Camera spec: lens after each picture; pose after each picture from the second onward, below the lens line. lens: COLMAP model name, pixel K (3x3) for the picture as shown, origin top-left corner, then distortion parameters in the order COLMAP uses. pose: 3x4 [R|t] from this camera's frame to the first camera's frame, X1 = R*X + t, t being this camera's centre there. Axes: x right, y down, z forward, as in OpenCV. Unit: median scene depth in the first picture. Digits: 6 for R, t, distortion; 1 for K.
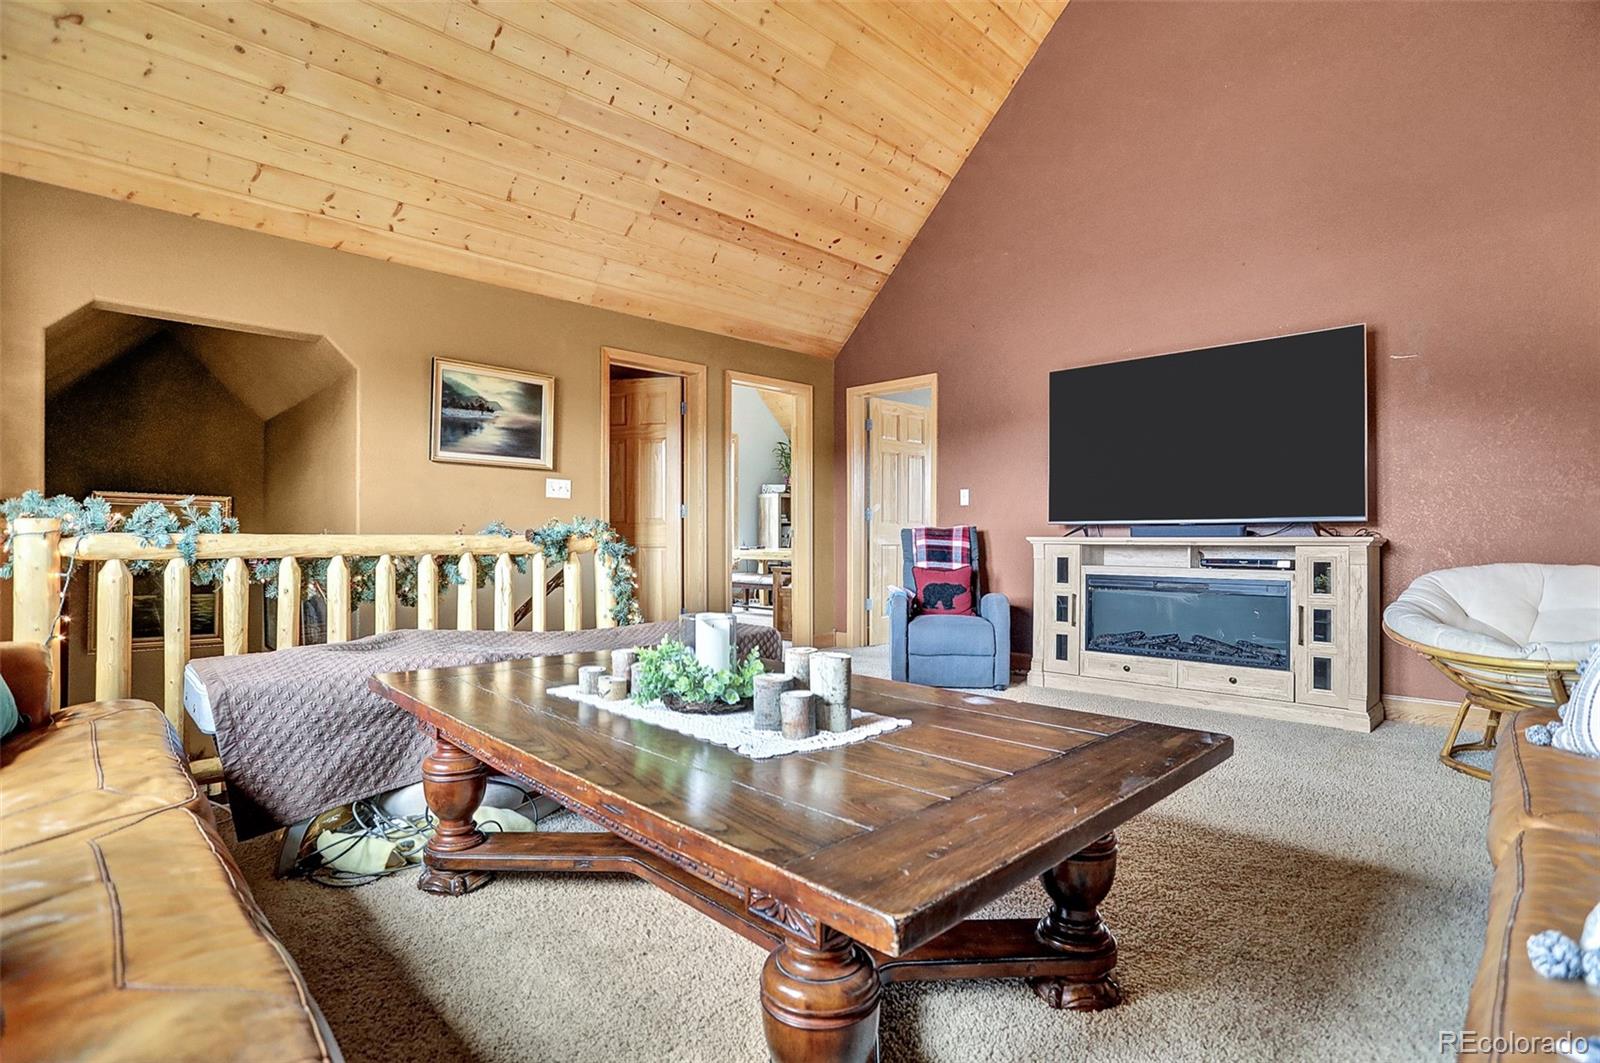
lens RADIAL K [[797.8, 0, 801.5], [0, 797.8, 530.3], [0, 0, 1]] dist [-0.025550, -0.000033]
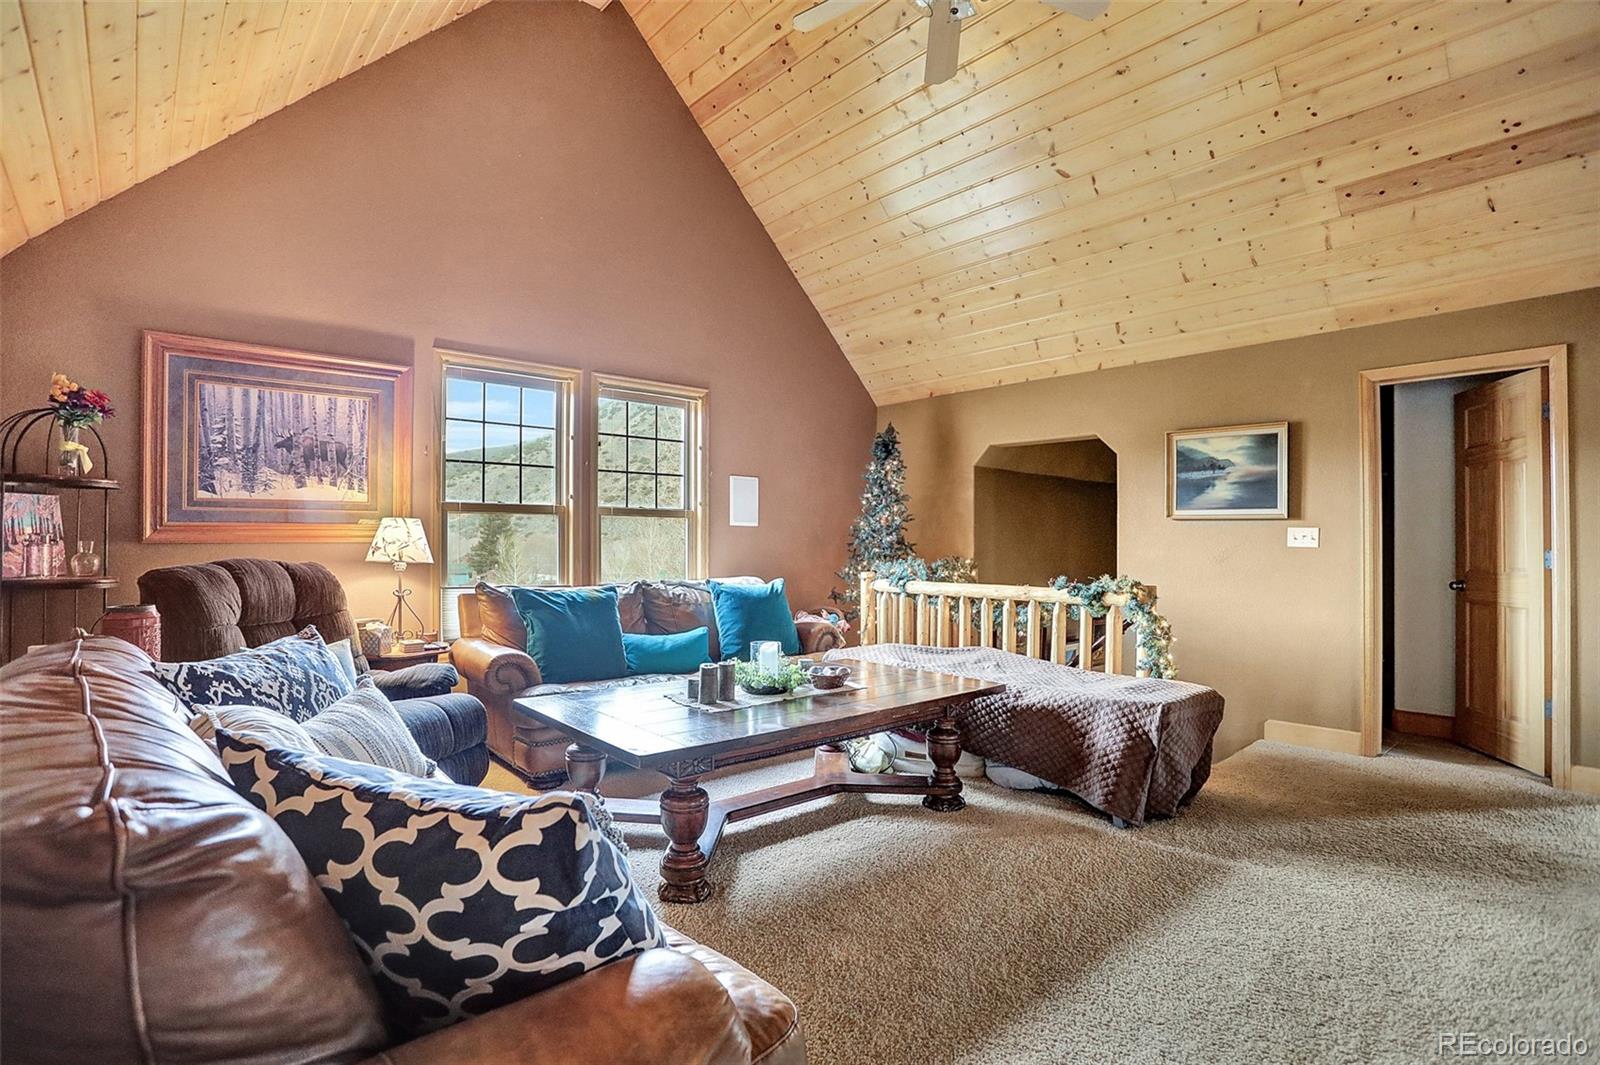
lens RADIAL K [[797.8, 0, 801.5], [0, 797.8, 538.1], [0, 0, 1]] dist [-0.025550, -0.000033]
pose [[-0.053850, -0.006359, -0.998529, 0.712815], [0.005456, 0.999963, -0.006663, -0.052391], [0.998534, -0.005807, -0.053814, 0.492180]]
